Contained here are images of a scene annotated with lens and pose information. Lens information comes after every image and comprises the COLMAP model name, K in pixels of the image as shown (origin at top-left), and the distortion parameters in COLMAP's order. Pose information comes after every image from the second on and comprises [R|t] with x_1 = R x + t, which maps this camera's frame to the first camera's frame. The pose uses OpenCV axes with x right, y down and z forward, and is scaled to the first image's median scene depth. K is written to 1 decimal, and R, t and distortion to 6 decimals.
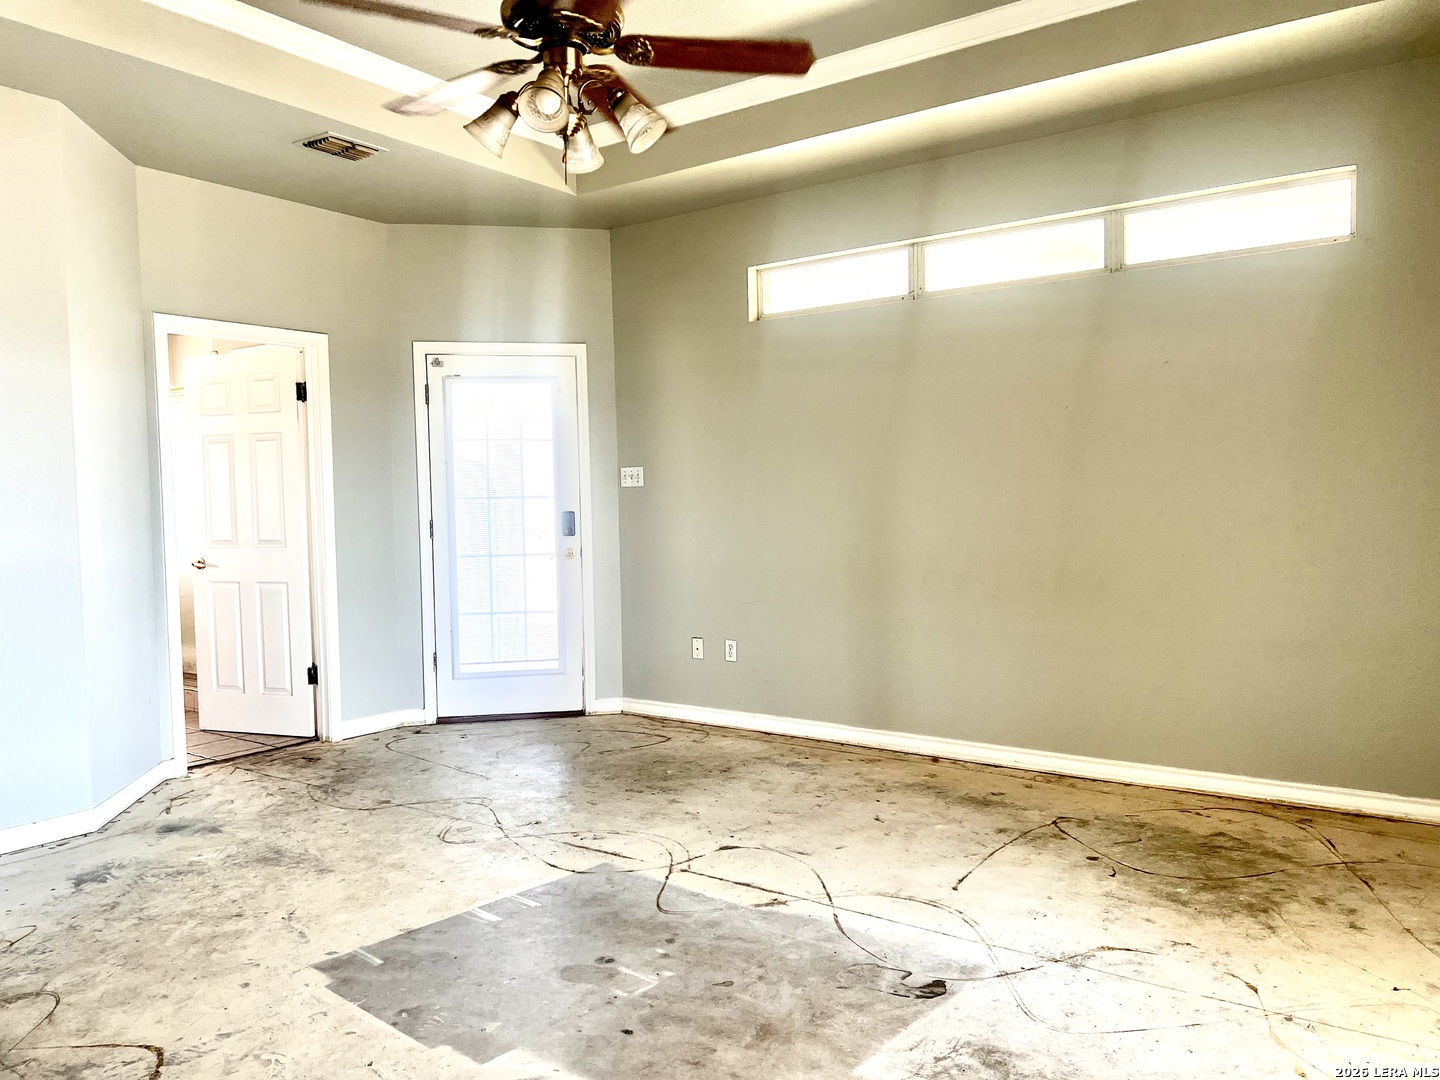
lens RADIAL K [[1086.6, 0, 721.6], [0, 1086.6, 547.5], [0, 0, 1]] dist [0.061704, -0.077137]
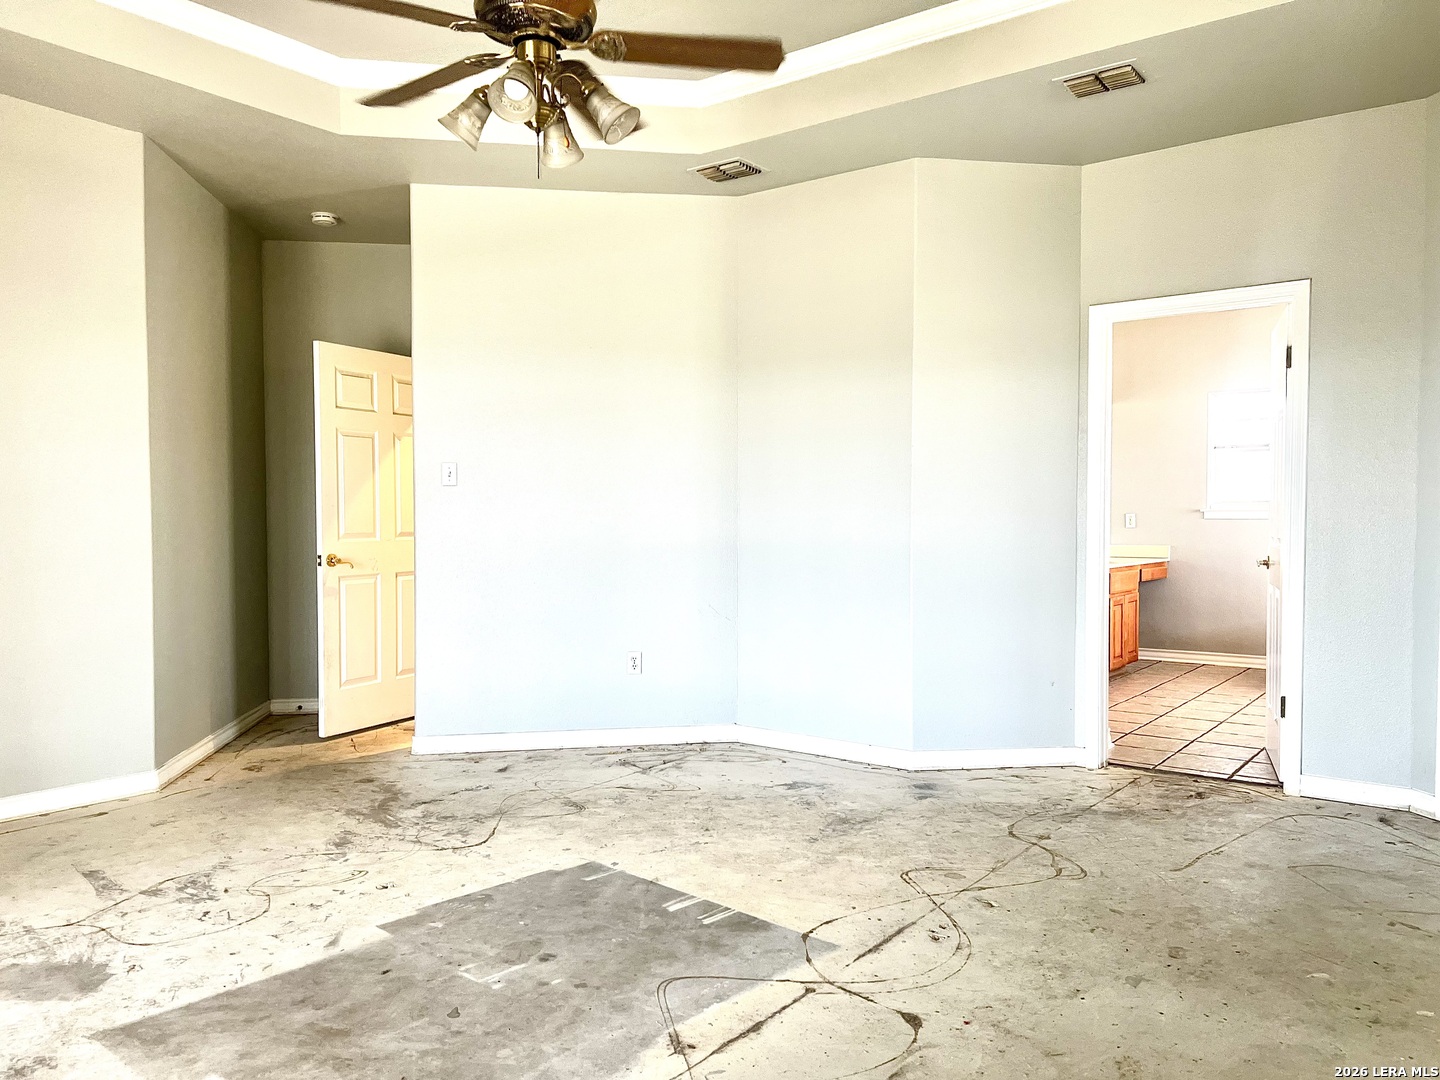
lens RADIAL K [[1086.6, 0, 725.0], [0, 1086.6, 542.1], [0, 0, 1]] dist [0.061704, -0.077137]
pose [[-0.021086, 0.044965, -0.998766, 0.660473], [-0.044378, 0.997961, 0.045865, -0.035476], [0.998792, 0.045290, -0.019047, 0.900263]]
